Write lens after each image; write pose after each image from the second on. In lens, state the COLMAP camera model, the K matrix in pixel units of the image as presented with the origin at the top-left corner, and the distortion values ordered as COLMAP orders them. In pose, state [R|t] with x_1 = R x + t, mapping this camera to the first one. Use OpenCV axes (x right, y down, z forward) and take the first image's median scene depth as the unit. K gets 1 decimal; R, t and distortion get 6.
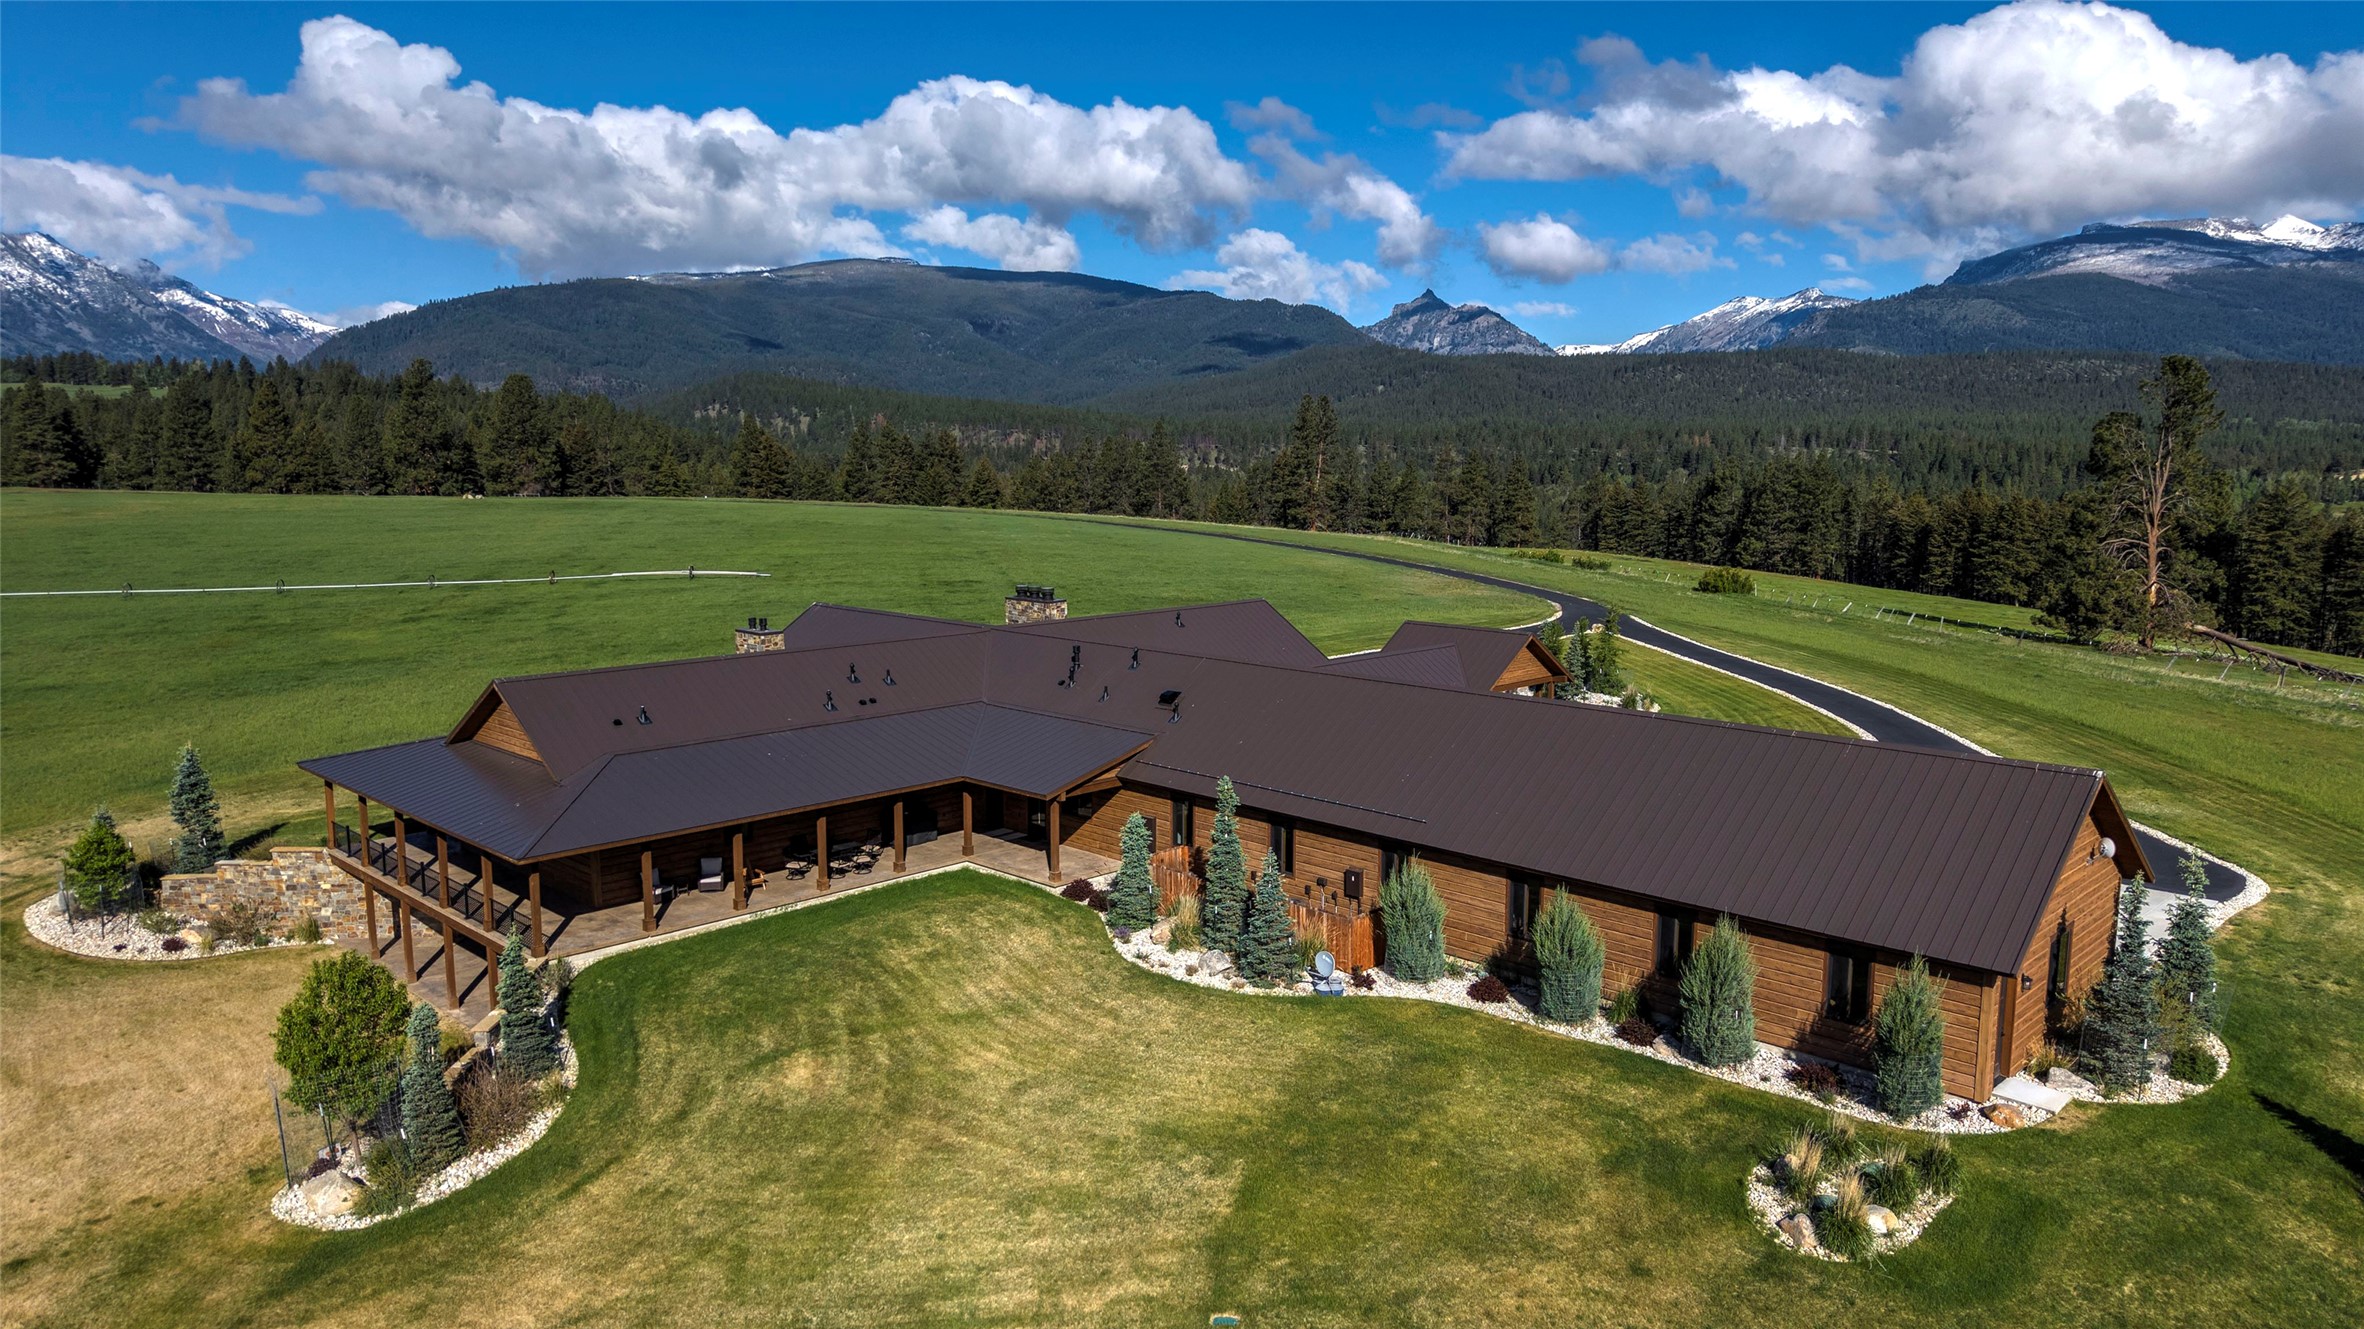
lens RADIAL K [[1574.7, 0, 1179.5], [0, 1574.7, 681.7], [0, 0, 1]] dist [0.037811, -0.046834]
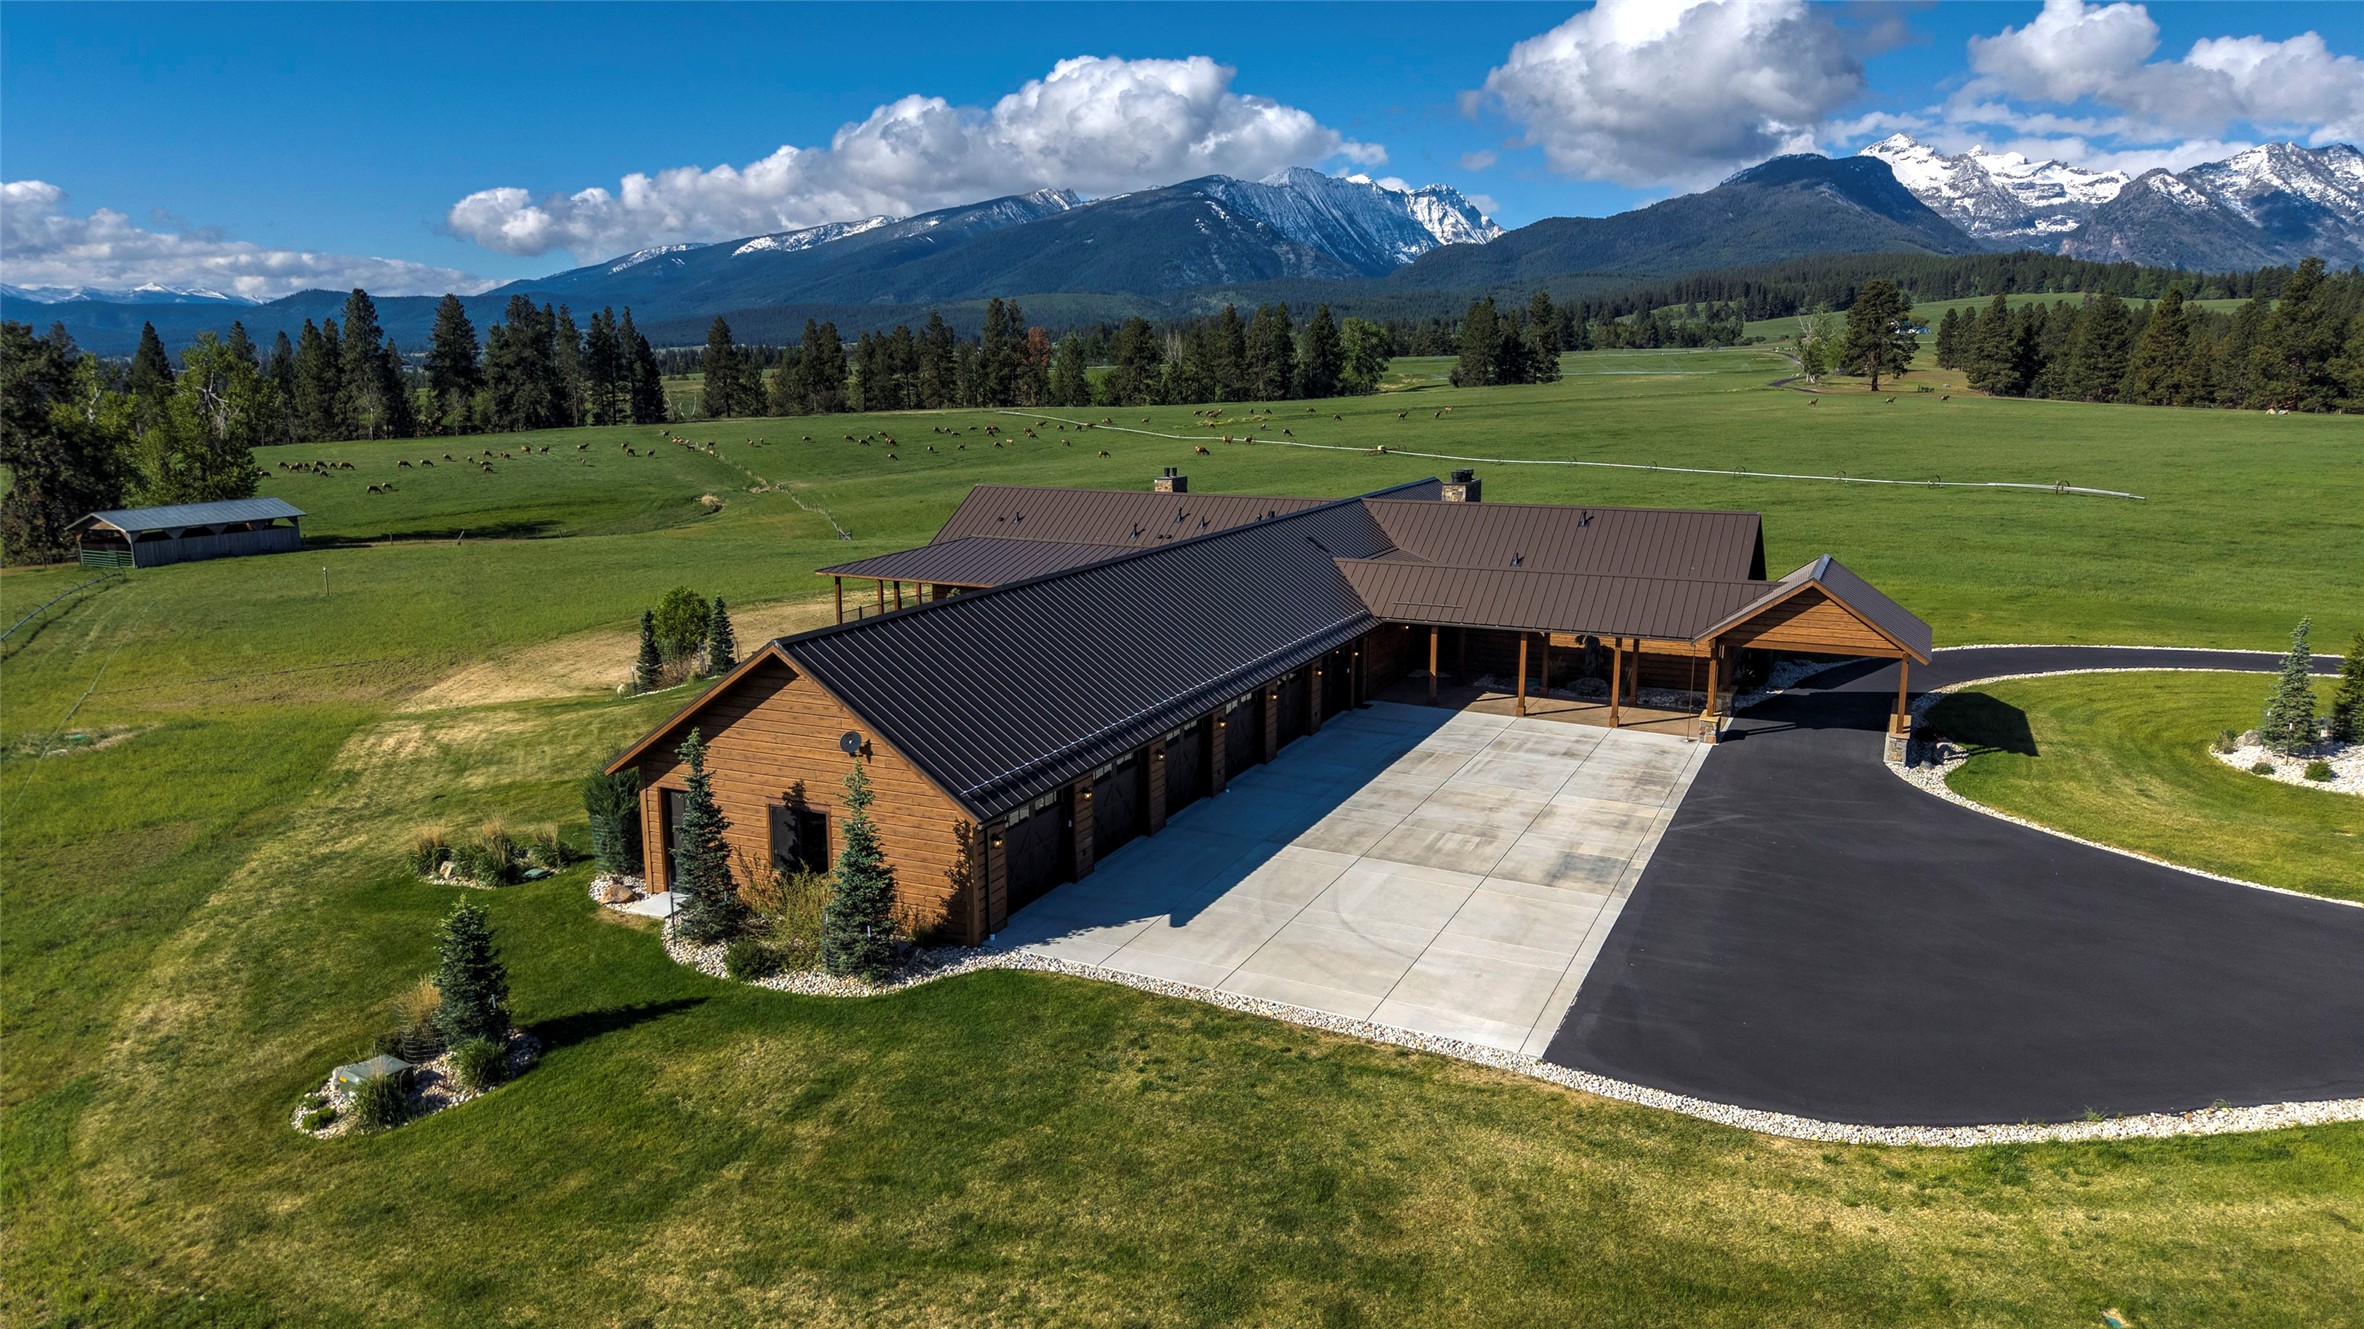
lens RADIAL K [[1574.7, 0, 1181.6], [0, 1574.7, 681.9], [0, 0, 1]] dist [0.037811, -0.046834]
pose [[0.340001, 0.189149, -0.921207, 0.177144], [-0.141758, 0.978680, 0.148630, -0.011263], [0.929680, 0.080054, 0.359565, 0.100267]]
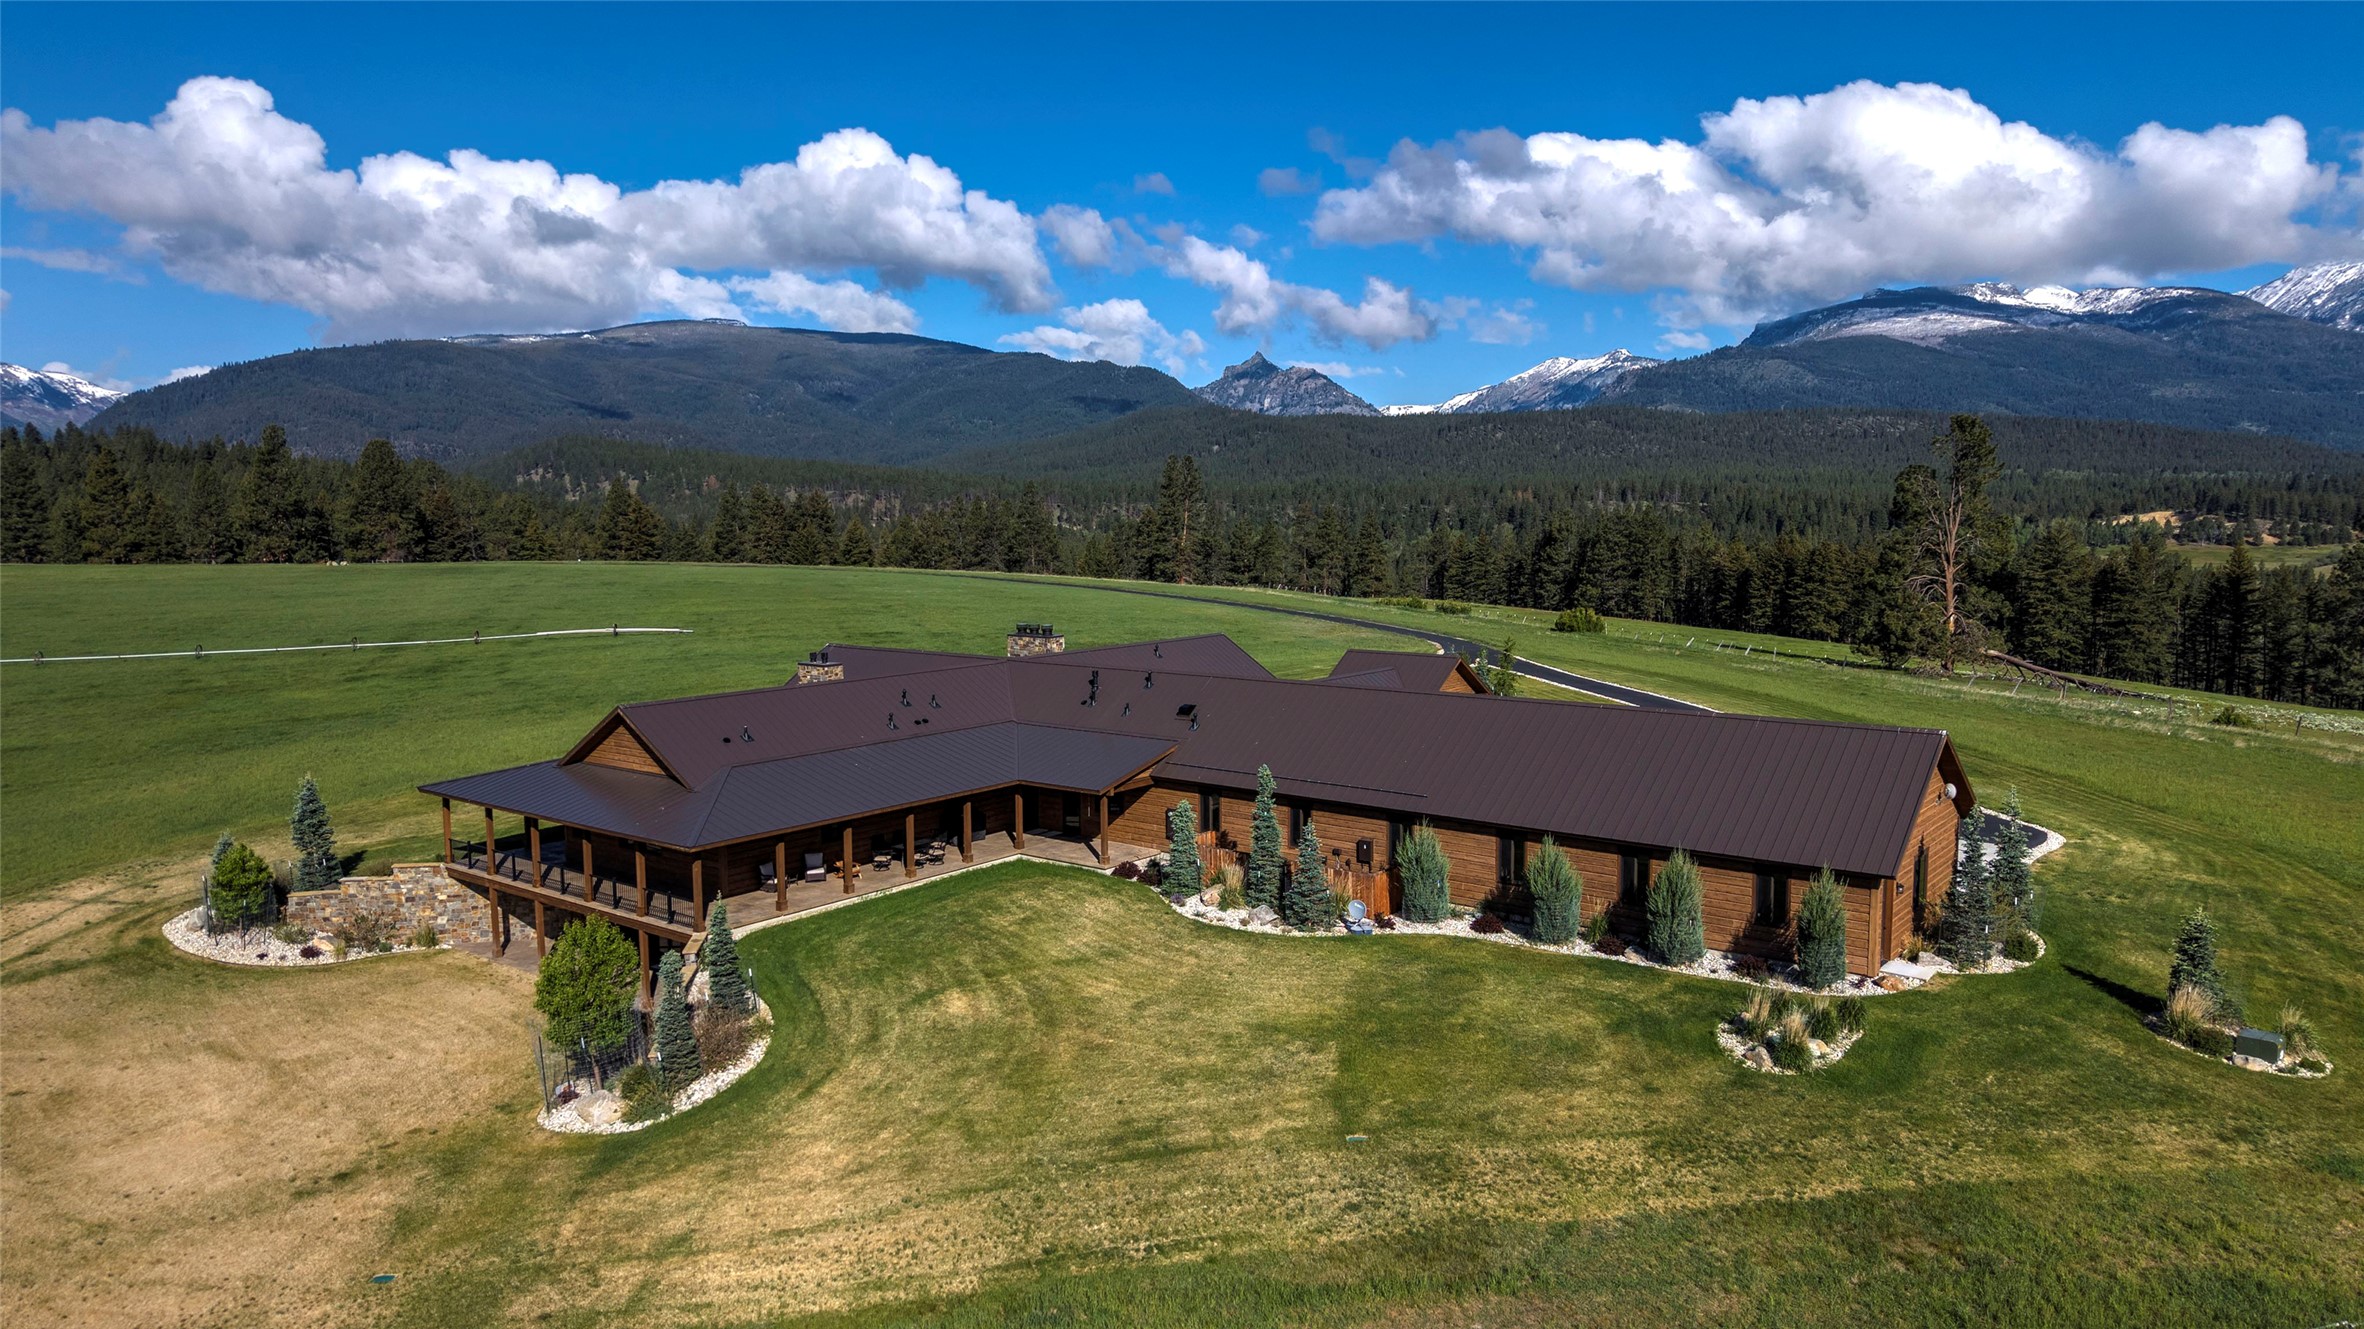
lens RADIAL K [[1574.7, 0, 1179.7], [0, 1574.7, 683.3], [0, 0, 1]] dist [0.037811, -0.046834]
pose [[0.994588, -0.022284, 0.101478, -0.022263], [0.025925, 0.999061, -0.034701, 0.005223], [-0.100610, 0.037144, 0.994232, -0.030205]]
